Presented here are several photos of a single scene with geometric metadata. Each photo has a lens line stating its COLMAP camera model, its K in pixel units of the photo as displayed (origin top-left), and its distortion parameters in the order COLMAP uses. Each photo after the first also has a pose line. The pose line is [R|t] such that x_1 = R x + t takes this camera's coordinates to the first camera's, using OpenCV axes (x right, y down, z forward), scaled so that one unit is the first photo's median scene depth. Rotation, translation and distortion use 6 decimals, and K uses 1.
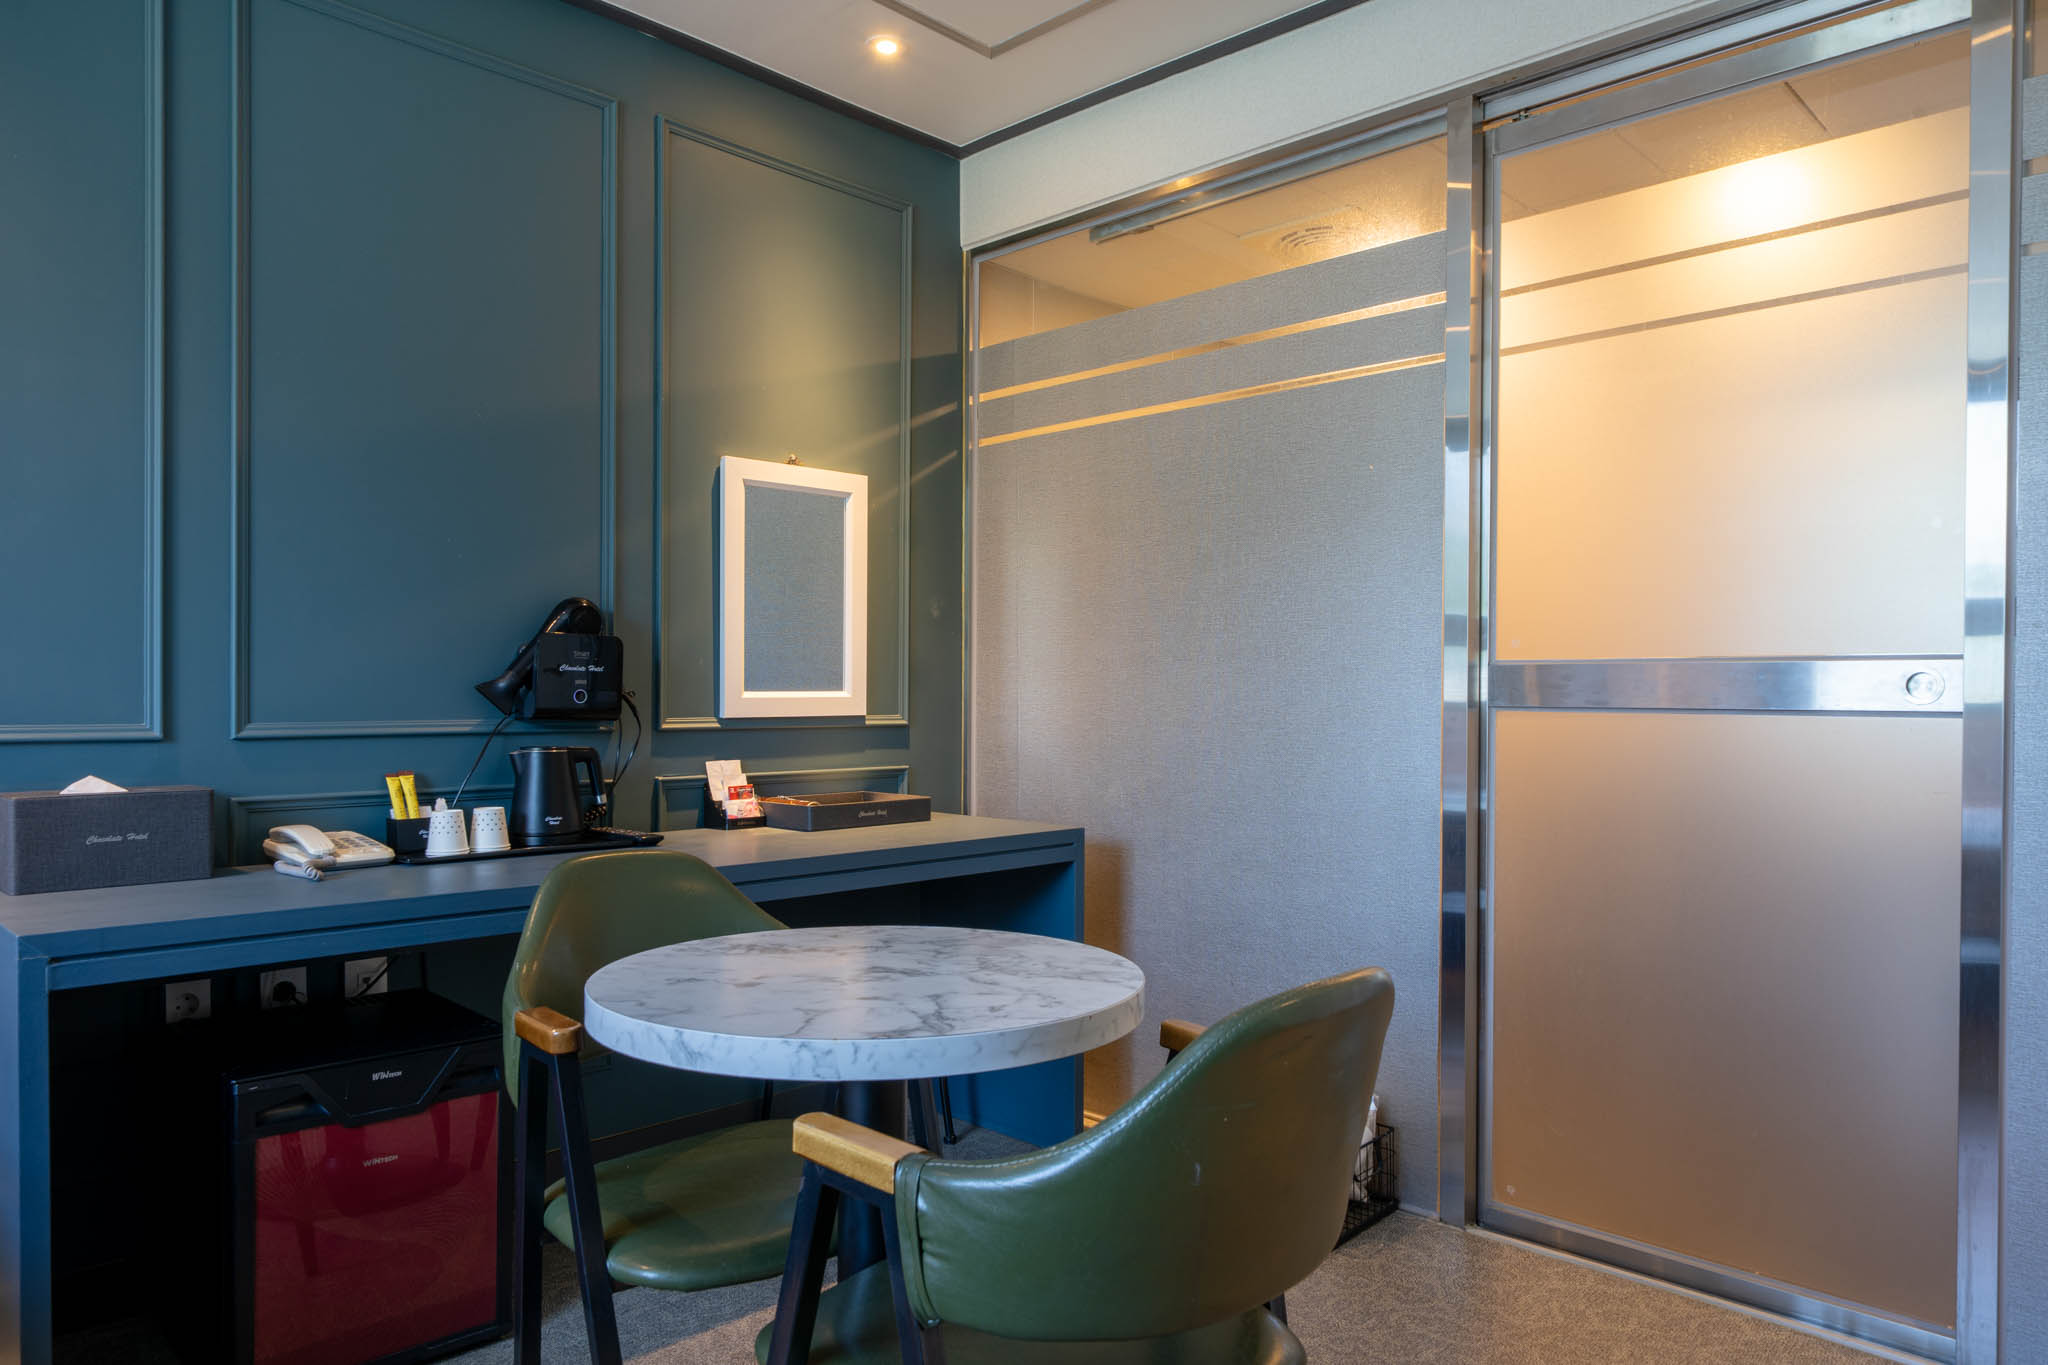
lens RADIAL K [[1319.6, 0, 1024.0], [0, 1319.6, 682.5], [0, 0, 1]] dist [-0.022249, 0.000728]
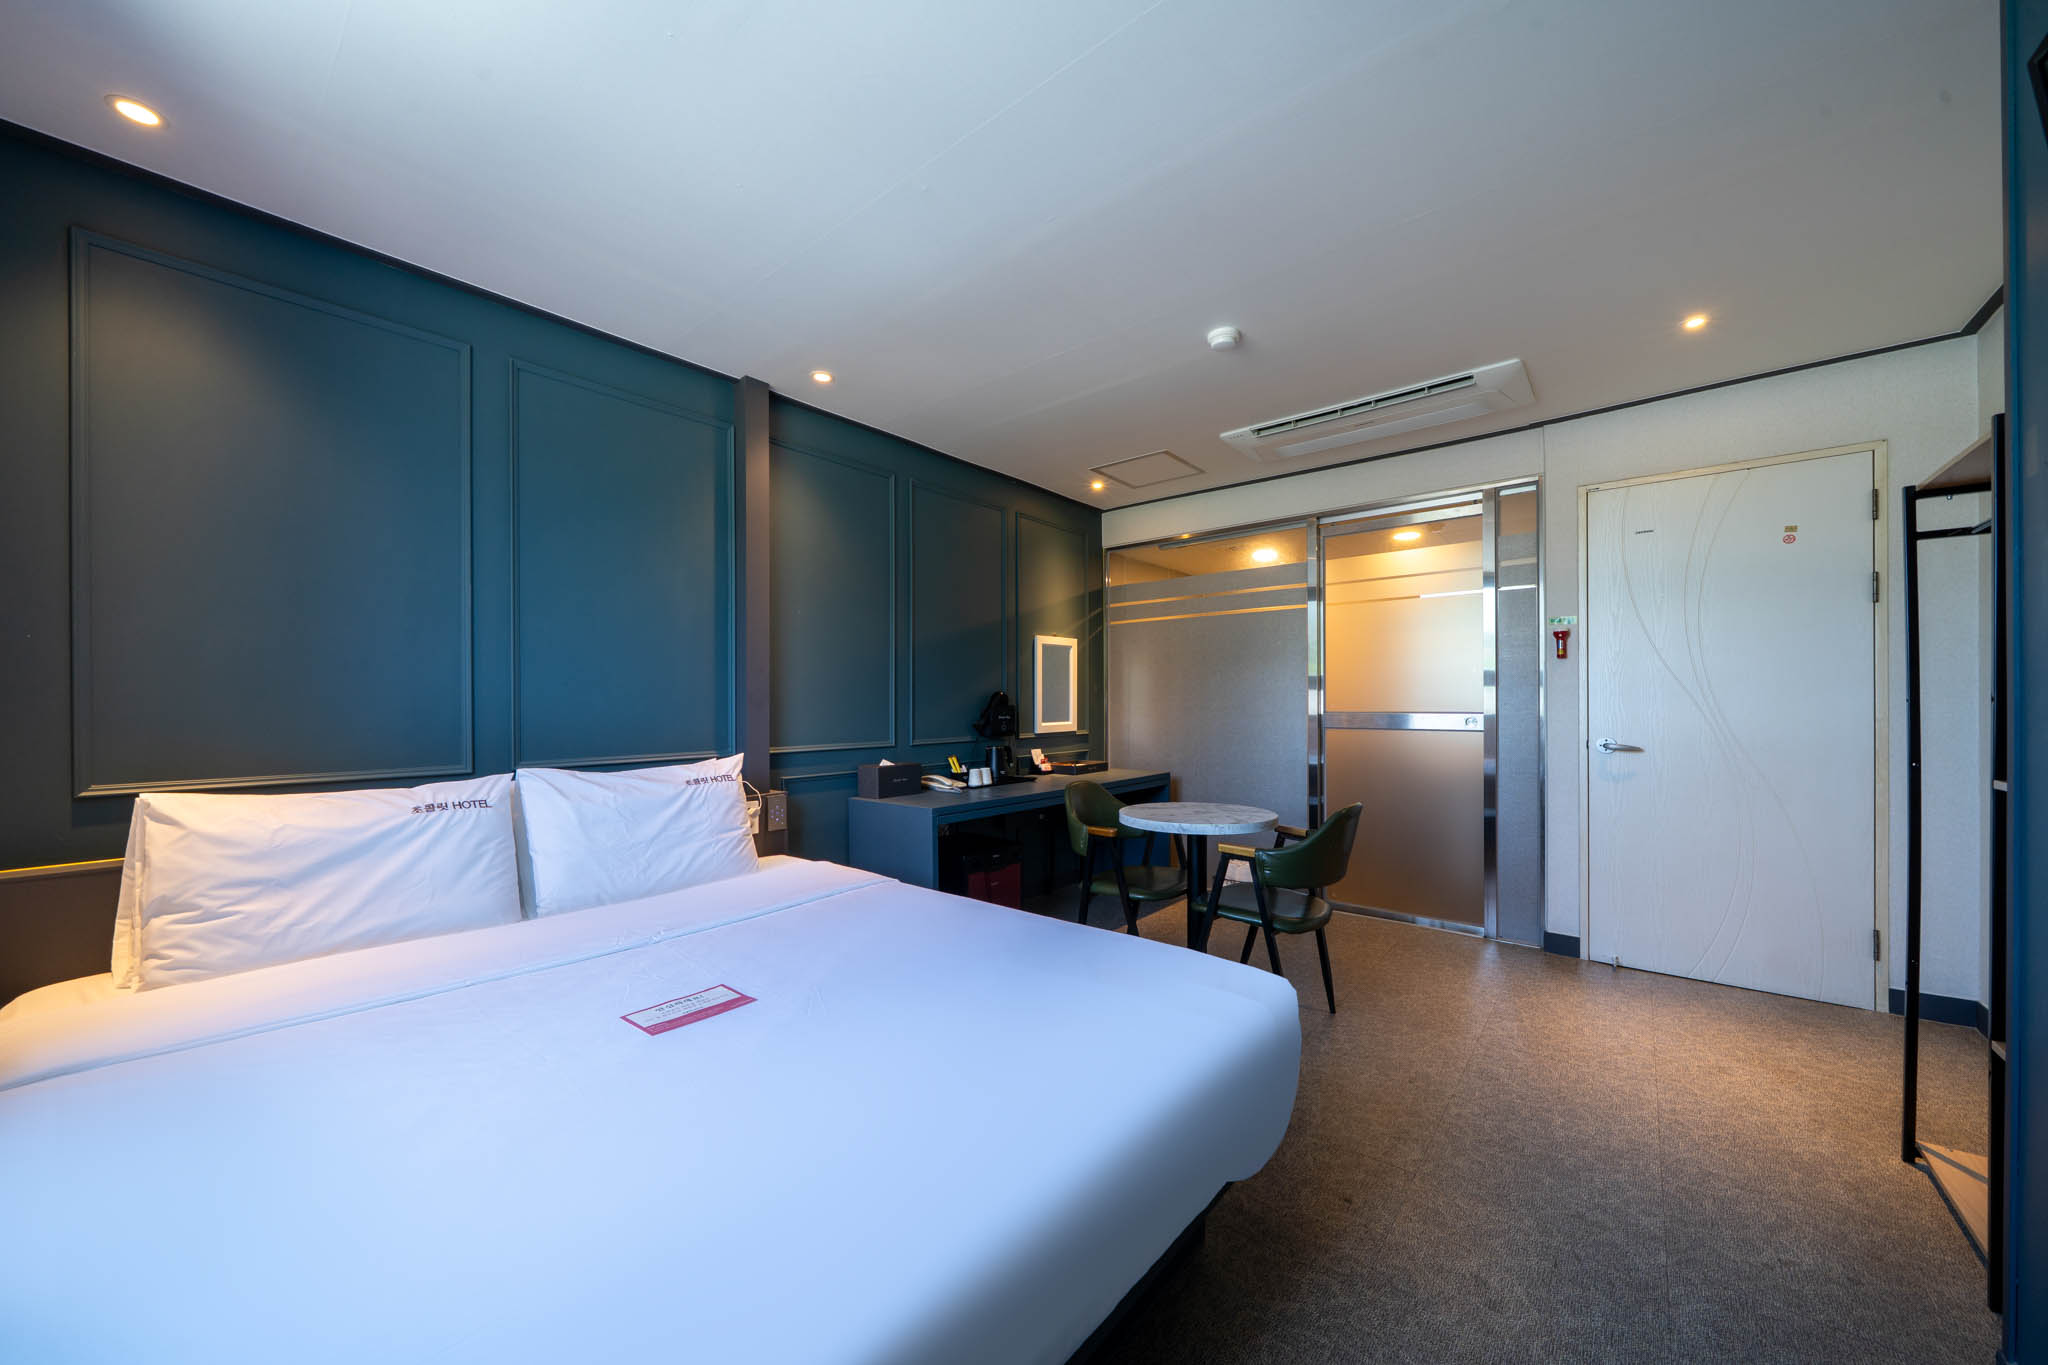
lens RADIAL K [[738.7, 0, 1024.0], [0, 738.7, 682.5], [0, 0, 1]] dist [0.000171, -0.000003]
pose [[0.997067, -0.008902, 0.076014, -0.361960], [0.010351, 0.999772, -0.018687, -0.047852], [-0.075830, 0.019419, 0.996932, -0.485064]]
